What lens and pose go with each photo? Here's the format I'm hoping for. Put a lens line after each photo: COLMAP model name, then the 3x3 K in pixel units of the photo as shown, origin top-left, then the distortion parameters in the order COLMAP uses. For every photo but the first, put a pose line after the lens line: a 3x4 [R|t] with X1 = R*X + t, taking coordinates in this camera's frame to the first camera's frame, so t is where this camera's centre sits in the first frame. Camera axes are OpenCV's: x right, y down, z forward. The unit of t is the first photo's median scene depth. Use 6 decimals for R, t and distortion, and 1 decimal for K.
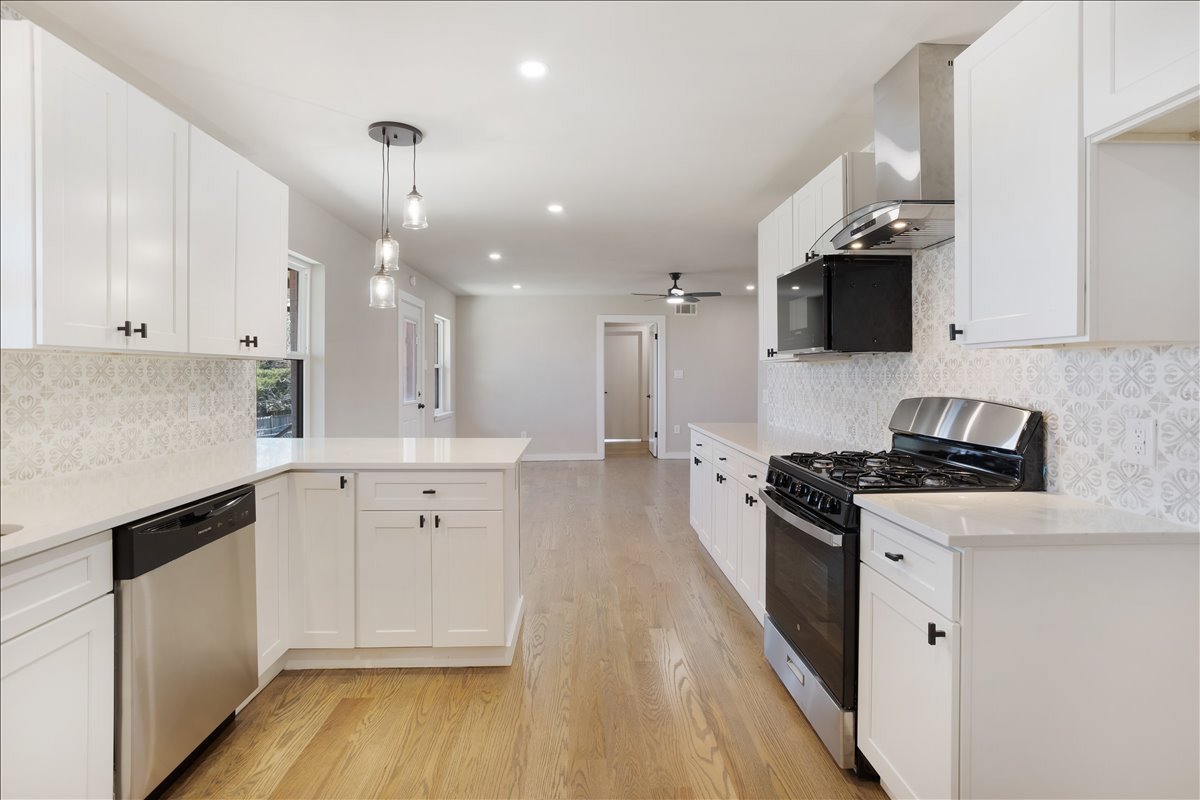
lens RADIAL K [[583.4, 0, 607.4], [0, 583.4, 374.6], [0, 0, 1]] dist [-0.053477, 0.030119]
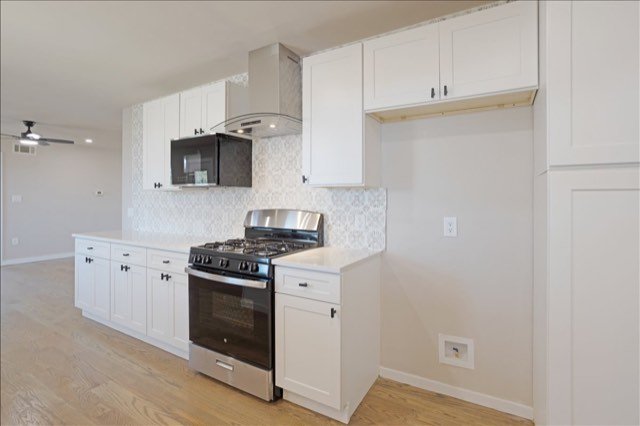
lens RADIAL K [[311.1, 0, 324.0], [0, 311.1, 199.5], [0, 0, 1]] dist [-0.053477, 0.030119]
pose [[0.544026, 0.001206, 0.839068, -0.259651], [-0.000687, 0.999999, -0.000992, 0.003665], [-0.839068, -0.000037, 0.544026, 0.201064]]
